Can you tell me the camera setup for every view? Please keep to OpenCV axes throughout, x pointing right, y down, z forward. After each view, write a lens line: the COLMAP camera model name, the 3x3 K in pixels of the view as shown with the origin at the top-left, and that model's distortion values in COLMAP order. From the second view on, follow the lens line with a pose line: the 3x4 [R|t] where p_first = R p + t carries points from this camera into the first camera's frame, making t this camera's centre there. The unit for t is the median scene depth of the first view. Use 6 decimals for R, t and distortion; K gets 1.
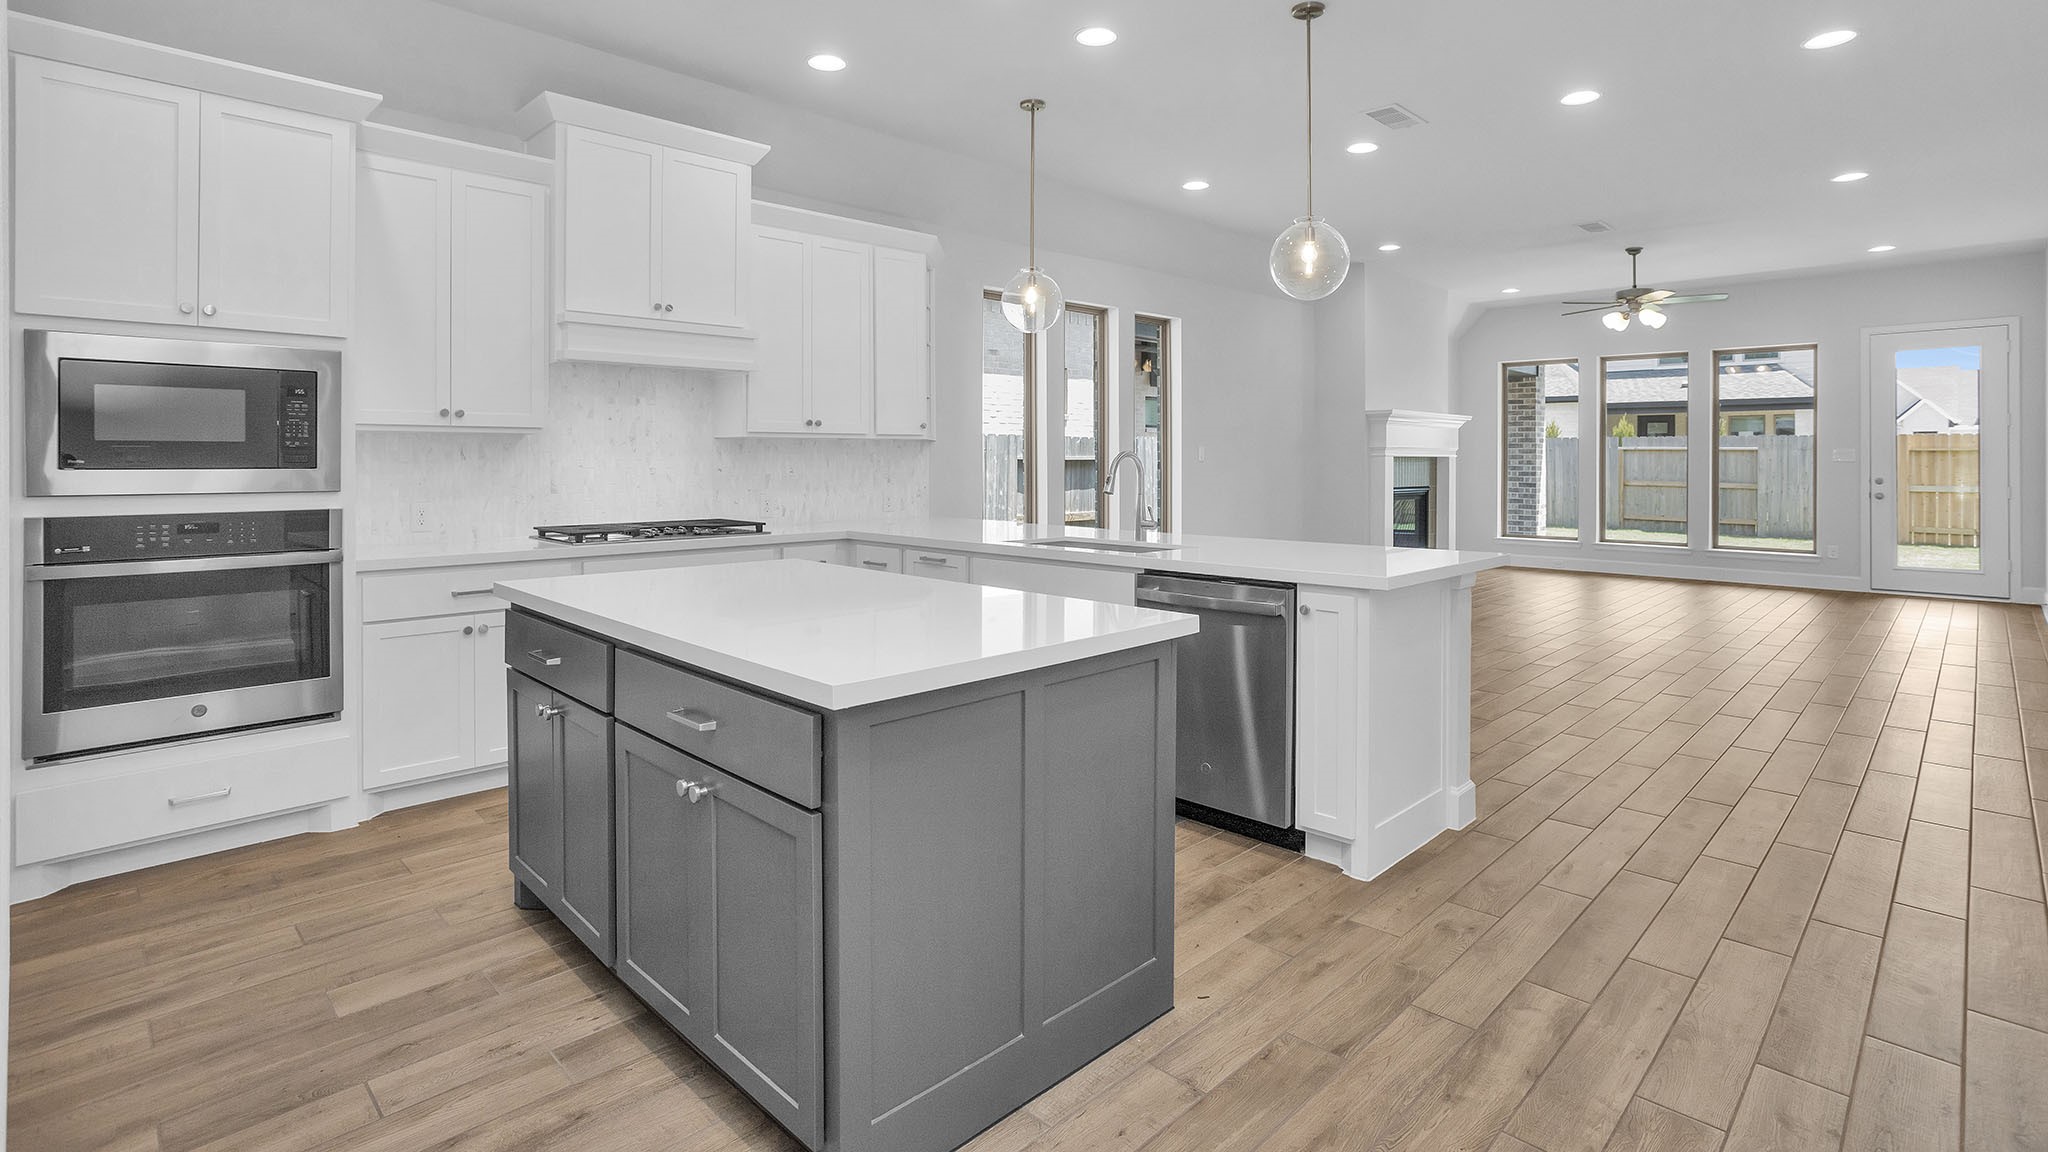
lens RADIAL K [[1022.5, 0, 998.8], [0, 1022.5, 471.5], [0, 0, 1]] dist [-0.003826, 0.026212]
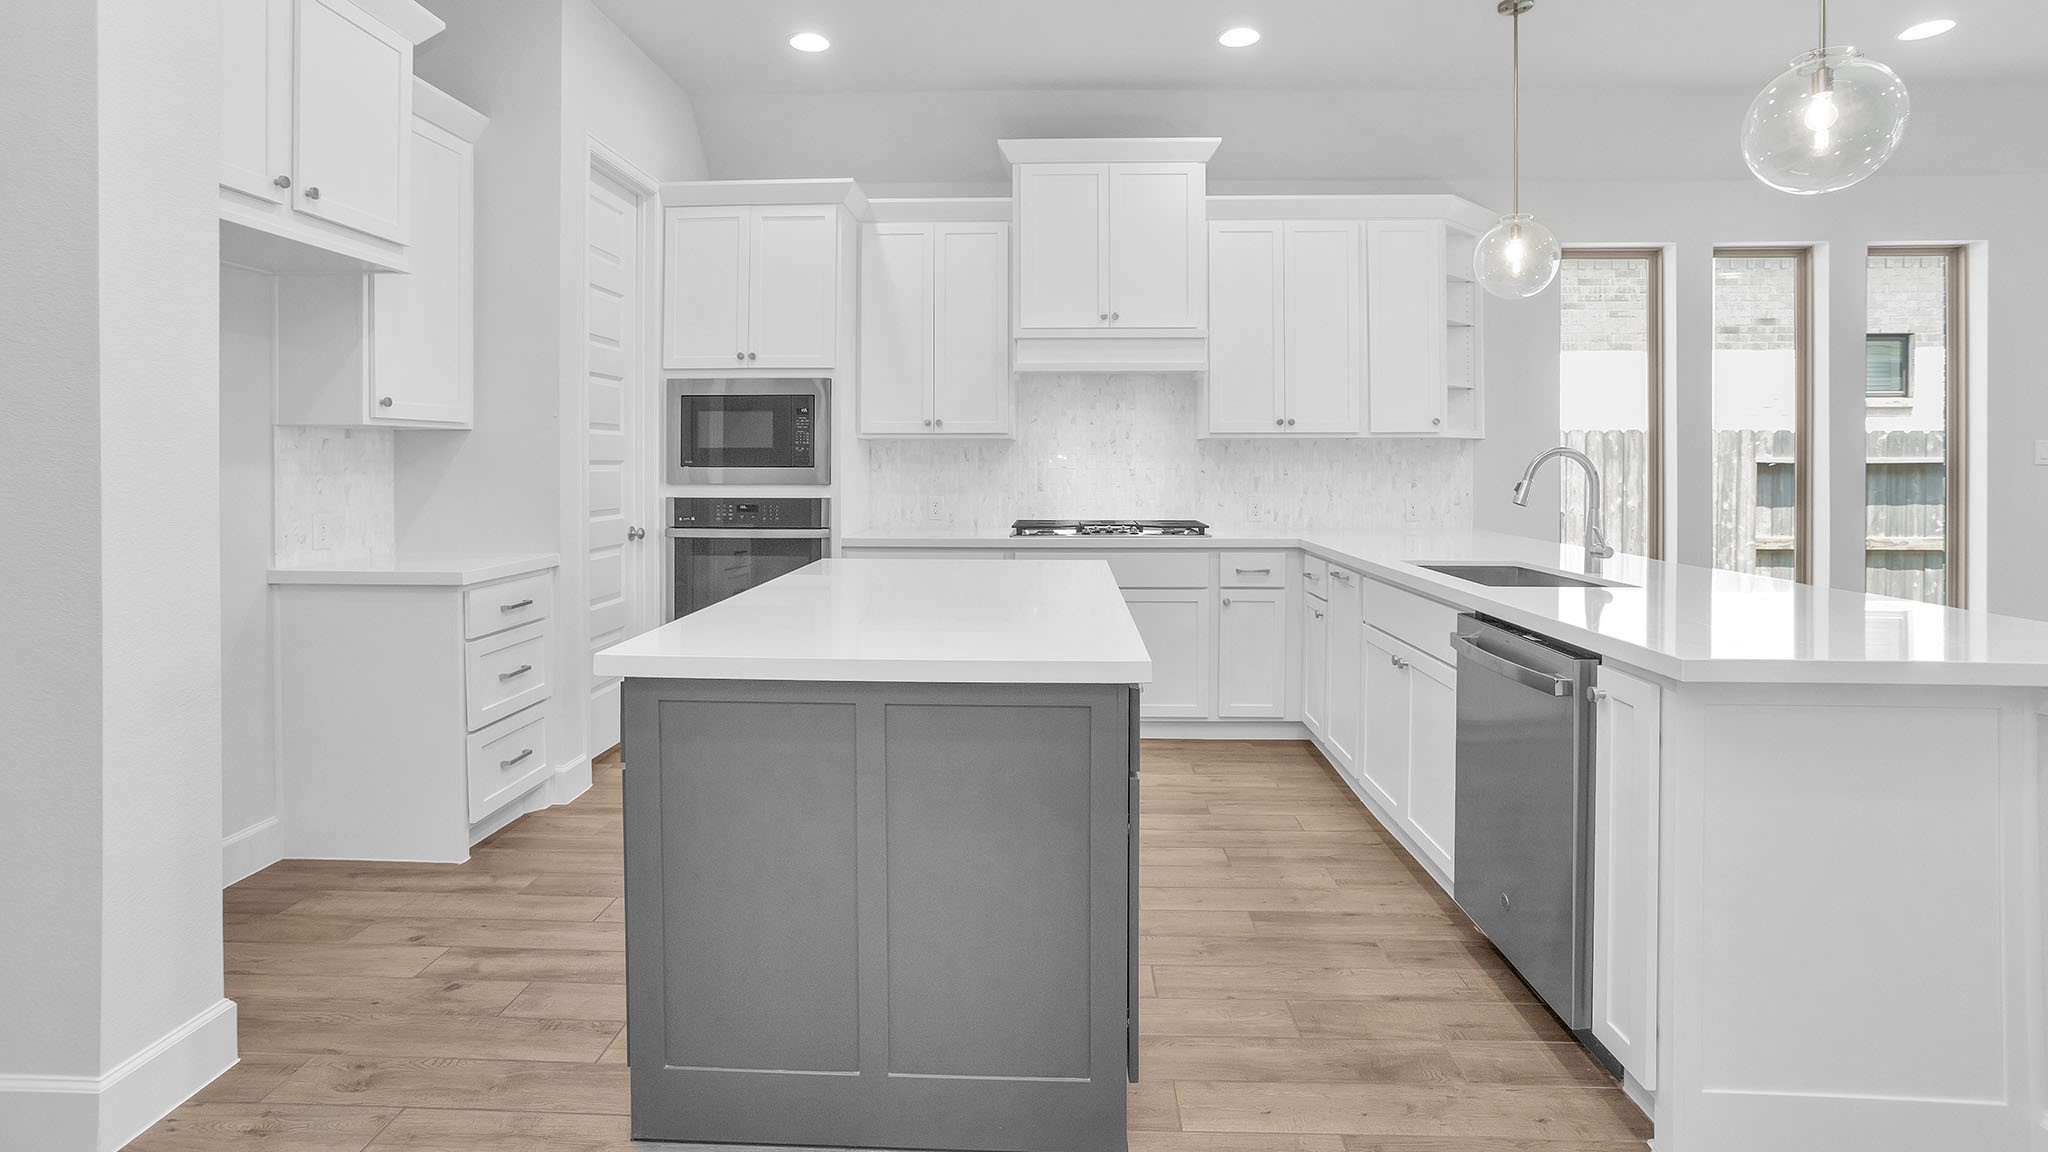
lens RADIAL K [[998.6, 0, 1005.3], [0, 998.6, 470.9], [0, 0, 1]] dist [-0.001942, 0.000009]
pose [[0.688654, 0.005175, -0.725072, 0.197028], [-0.009571, 0.999952, -0.001953, 0.000935], [0.725027, 0.008284, 0.688670, 0.123021]]
